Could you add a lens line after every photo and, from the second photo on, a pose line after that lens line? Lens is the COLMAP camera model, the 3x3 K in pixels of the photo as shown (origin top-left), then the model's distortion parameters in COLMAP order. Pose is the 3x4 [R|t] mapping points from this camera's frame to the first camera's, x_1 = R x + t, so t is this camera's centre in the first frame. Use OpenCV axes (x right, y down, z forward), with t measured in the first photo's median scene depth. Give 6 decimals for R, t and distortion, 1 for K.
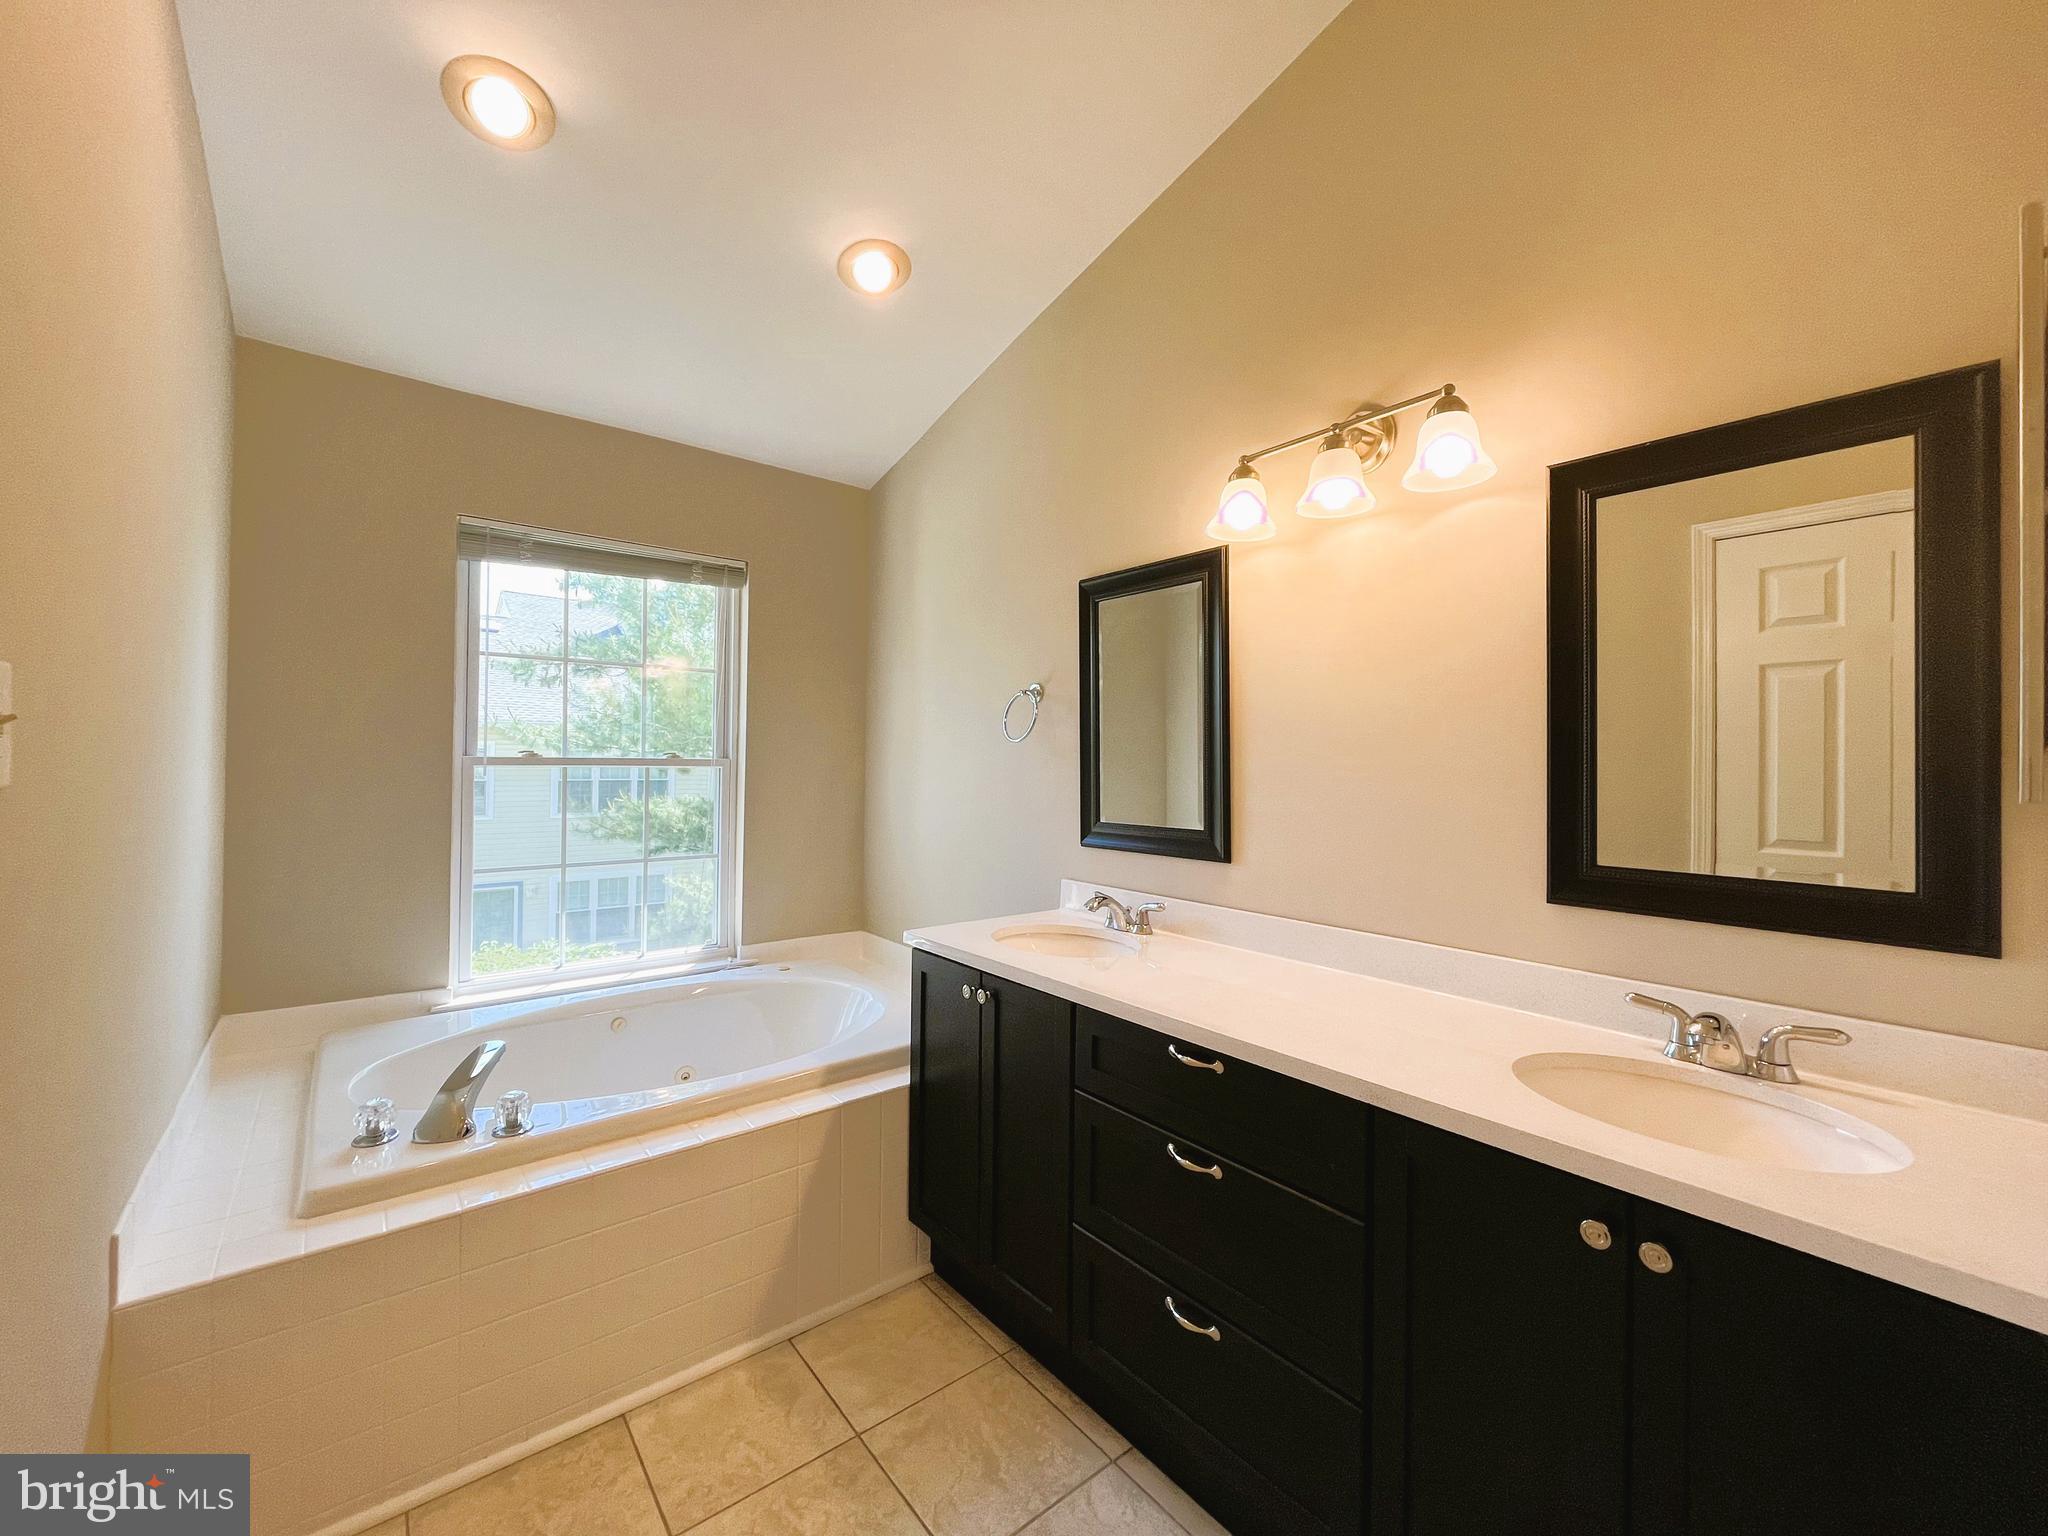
lens RADIAL K [[824.9, 0, 1017.1], [0, 824.9, 757.1], [0, 0, 1]] dist [-0.004318, 0.000125]
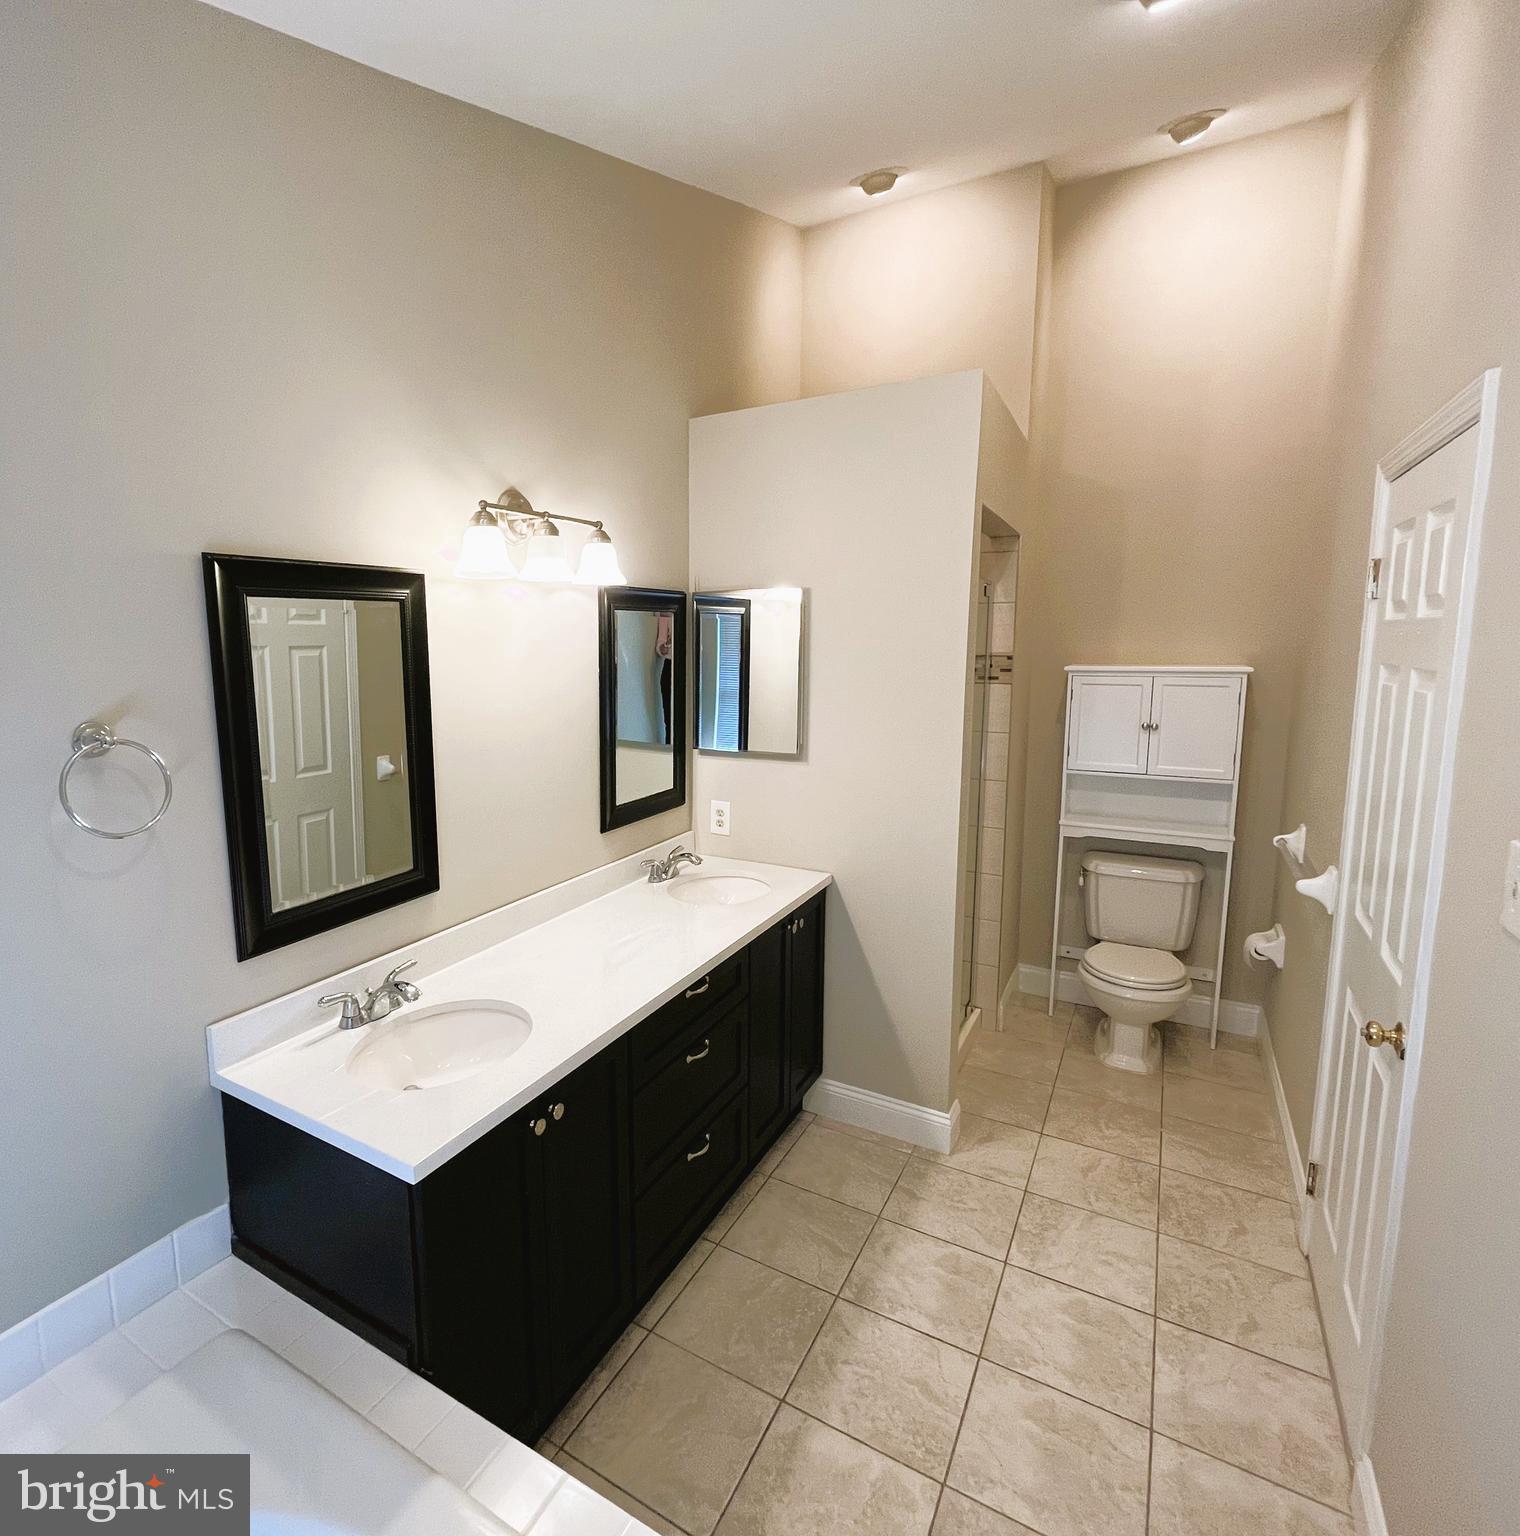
lens RADIAL K [[691.4, 0, 761.2], [0, 691.4, 733.4], [0, 0, 1]] dist [0.002147, 0.000216]
pose [[-0.344152, -0.121527, 0.931016, -0.797816], [-0.027587, 0.992469, 0.119351, -0.213162], [-0.938509, 0.015391, -0.344913, 1.115562]]
